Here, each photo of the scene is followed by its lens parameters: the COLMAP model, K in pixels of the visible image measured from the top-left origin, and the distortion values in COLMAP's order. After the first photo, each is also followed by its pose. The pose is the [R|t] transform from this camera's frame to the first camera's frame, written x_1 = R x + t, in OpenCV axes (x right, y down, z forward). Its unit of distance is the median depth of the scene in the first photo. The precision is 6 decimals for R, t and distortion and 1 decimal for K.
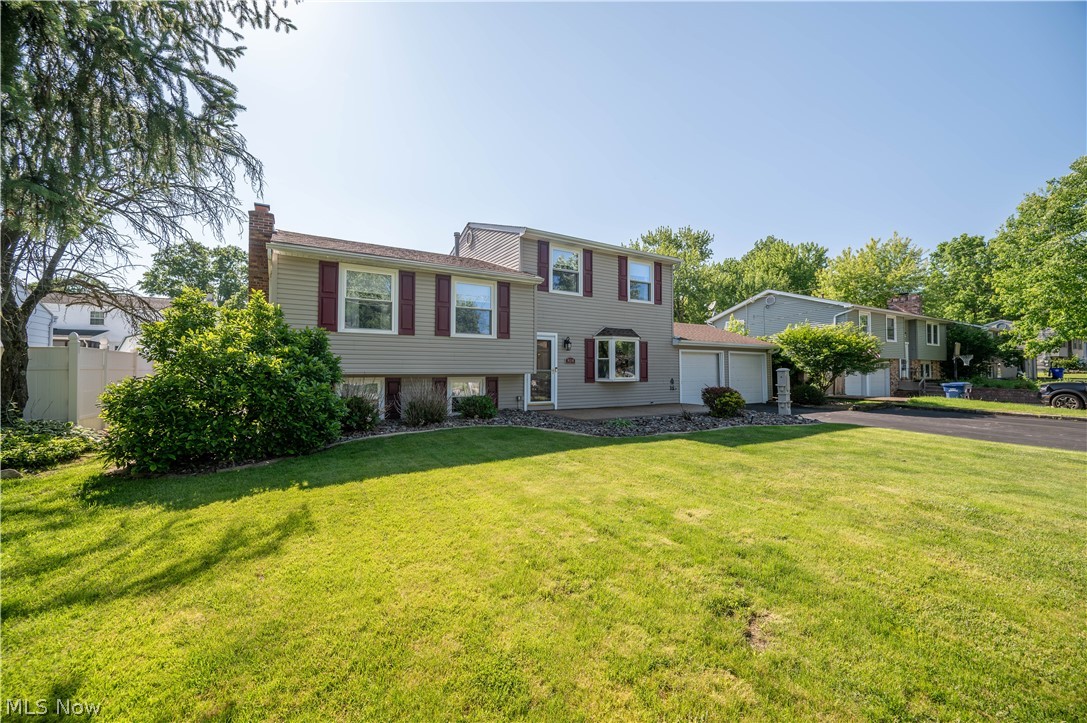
lens RADIAL K [[438.6, 0, 539.0], [0, 438.6, 359.5], [0, 0, 1]] dist [0.001689, 0.000151]
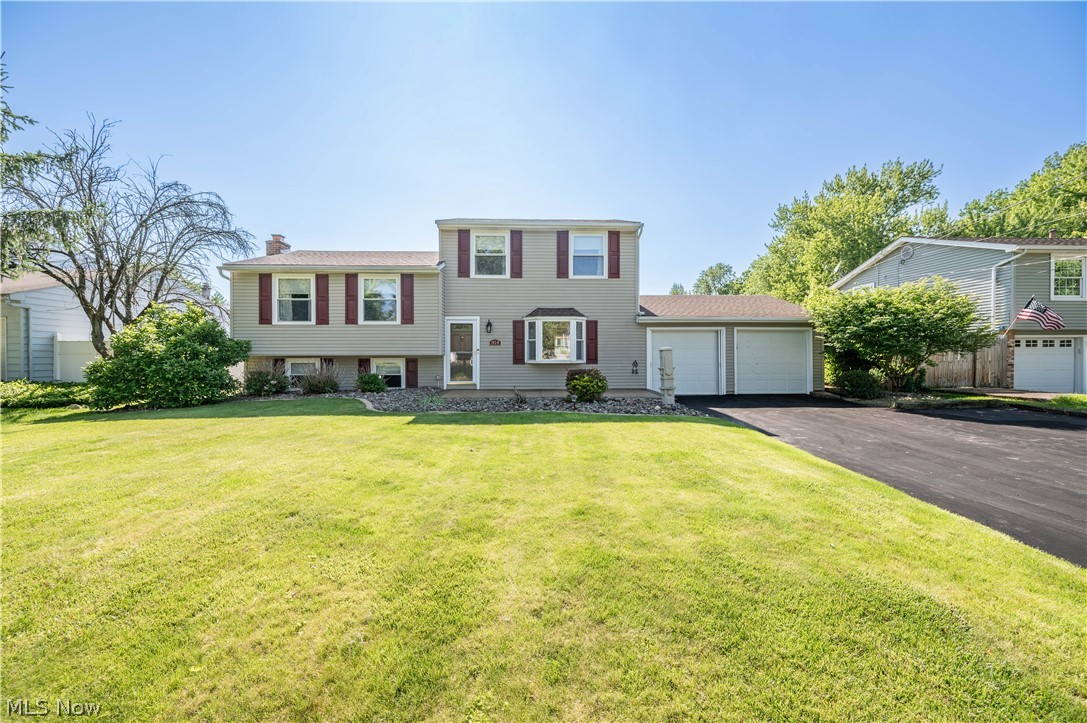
lens RADIAL K [[438.6, 0, 539.0], [0, 438.6, 359.5], [0, 0, 1]] dist [0.001689, 0.000151]
pose [[0.868484, 0.001490, -0.495715, 0.658522], [0.015843, 0.999401, 0.030761, 0.012073], [0.495464, -0.034569, 0.867941, 0.156908]]
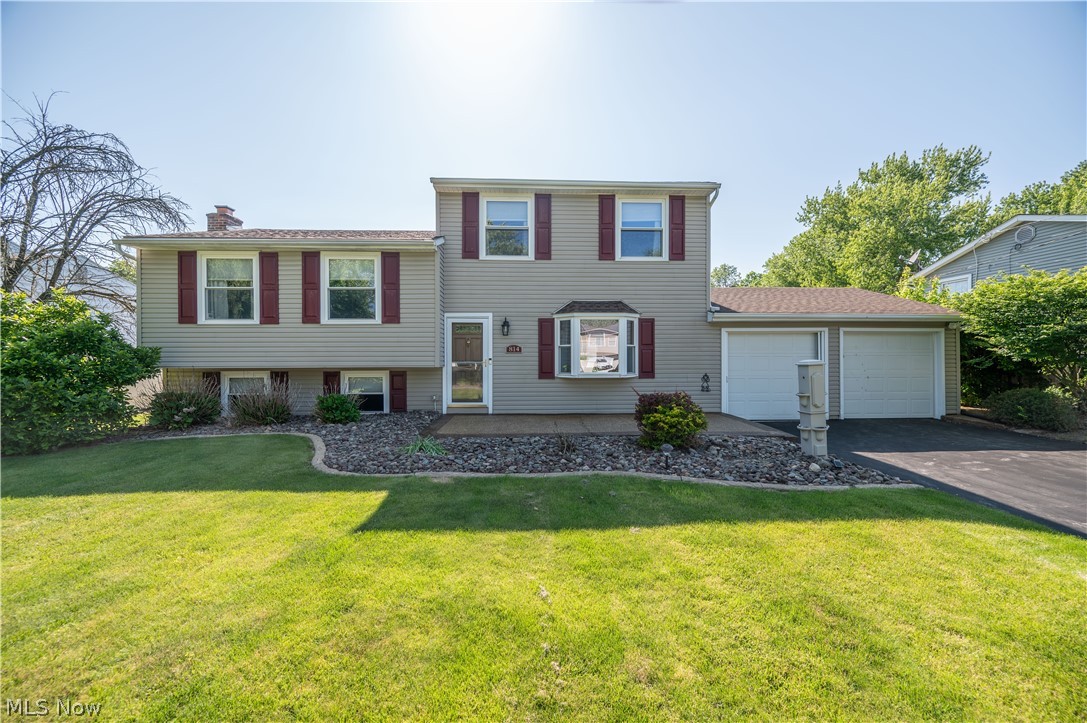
lens RADIAL K [[428.8, 0, 543.5], [0, 428.8, 361.5], [0, 0, 1]] dist [-0.001248, -0.000260]
pose [[0.874114, 0.001196, -0.485720, 0.460737], [0.016563, 0.999342, 0.032268, 0.000980], [0.485439, -0.036251, 0.873519, 0.383625]]
